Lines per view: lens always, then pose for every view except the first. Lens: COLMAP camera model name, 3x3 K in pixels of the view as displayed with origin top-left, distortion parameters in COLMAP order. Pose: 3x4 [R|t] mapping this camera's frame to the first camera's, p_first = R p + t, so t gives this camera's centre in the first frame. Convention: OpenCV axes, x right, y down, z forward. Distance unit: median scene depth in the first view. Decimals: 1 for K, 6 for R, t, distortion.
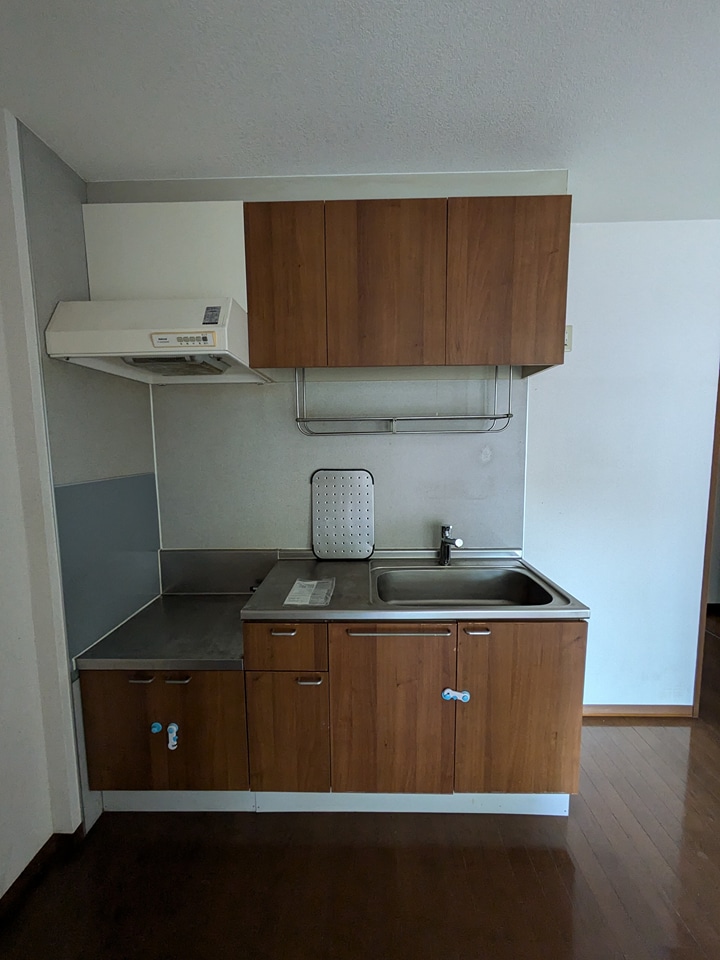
lens RADIAL K [[376.8, 0, 360.8], [0, 376.8, 478.4], [0, 0, 1]] dist [-0.001054, 0.000678]
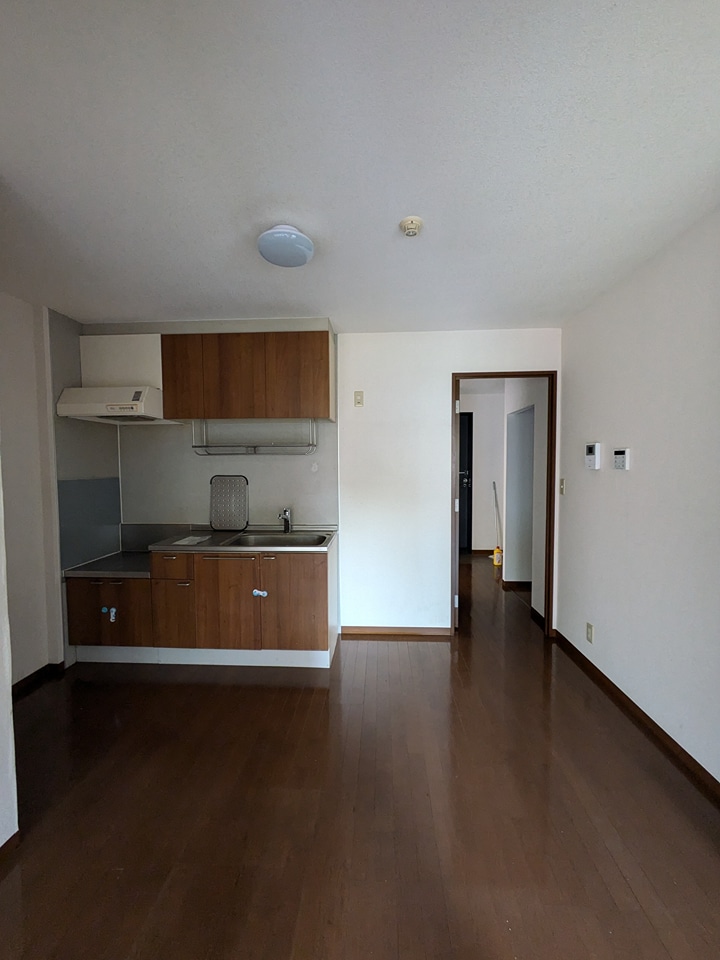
lens RADIAL K [[376.8, 0, 359.3], [0, 376.8, 479.0], [0, 0, 1]] dist [-0.001054, 0.000678]
pose [[0.999304, 0.005558, -0.036875, 0.782743], [-0.007447, 0.998655, -0.051312, 0.095779], [0.036540, 0.051551, 0.998002, -0.851694]]
